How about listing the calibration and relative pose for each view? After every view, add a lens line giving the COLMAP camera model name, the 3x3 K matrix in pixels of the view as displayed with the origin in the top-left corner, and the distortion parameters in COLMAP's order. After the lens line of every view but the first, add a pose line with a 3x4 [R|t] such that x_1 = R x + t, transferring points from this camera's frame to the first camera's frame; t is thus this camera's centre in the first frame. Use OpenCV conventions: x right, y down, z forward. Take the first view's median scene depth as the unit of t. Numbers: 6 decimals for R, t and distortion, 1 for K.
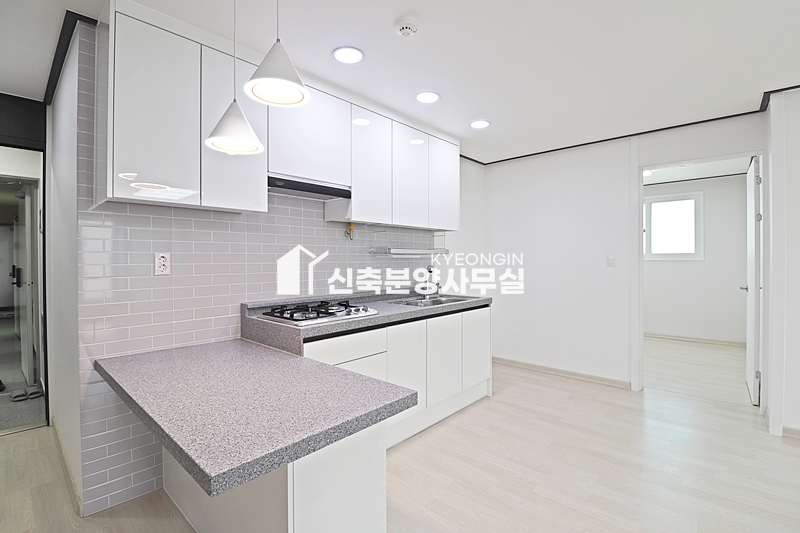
lens RADIAL K [[370.6, 0, 400.5], [0, 370.6, 260.3], [0, 0, 1]] dist [0.001931, -0.015210]
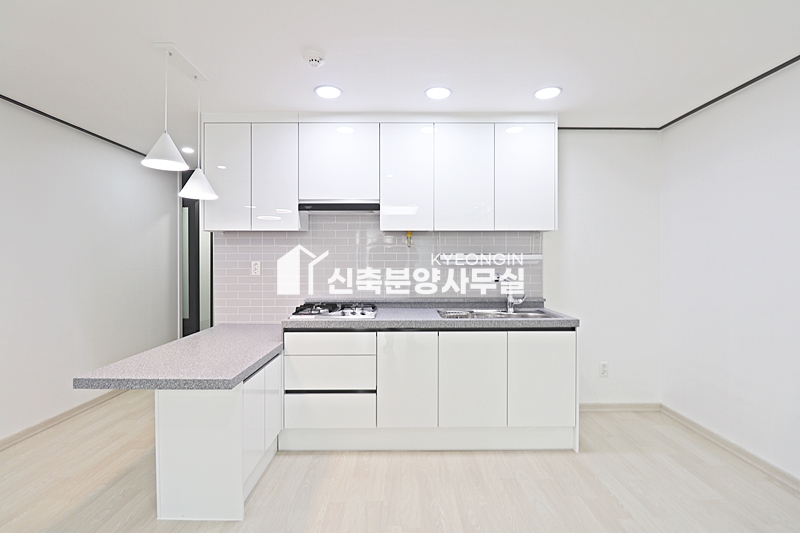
lens RADIAL K [[367.3, 0, 401.3], [0, 367.3, 260.3], [0, 0, 1]] dist [-0.001642, -0.013878]
pose [[0.677802, 0.003162, -0.735238, 0.653481], [-0.003211, 0.999994, 0.001340, -0.020307], [0.735237, 0.001453, 0.677808, 0.294864]]
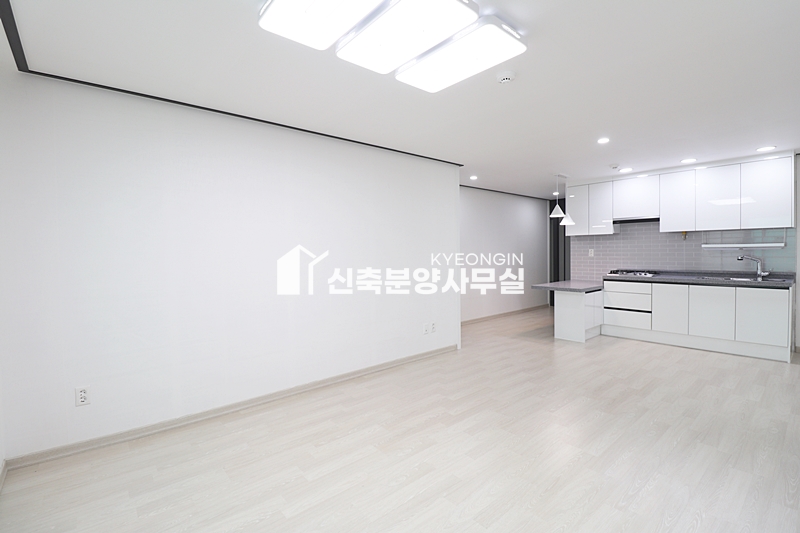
lens RADIAL K [[367.3, 0, 401.3], [0, 367.3, 260.3], [0, 0, 1]] dist [-0.001642, -0.013878]
pose [[-0.123180, 0.028408, -0.991978, 1.894082], [0.009371, 0.999579, 0.027462, -0.020404], [0.992340, -0.005913, -0.123394, -0.148231]]
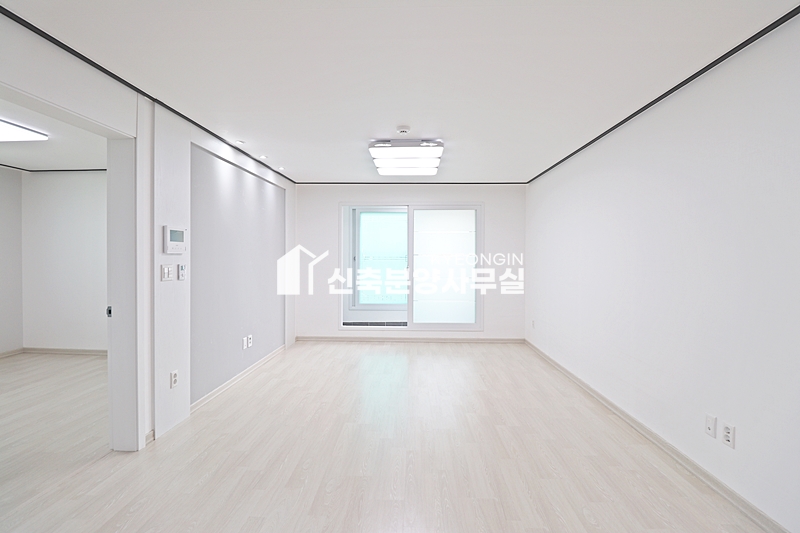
lens RADIAL K [[367.3, 0, 401.3], [0, 367.3, 260.3], [0, 0, 1]] dist [-0.001642, -0.013878]
pose [[-0.649645, -0.007405, 0.760201, 0.156577], [0.000726, 0.999946, 0.010360, -0.027932], [-0.760237, 0.007283, -0.649605, 0.732635]]
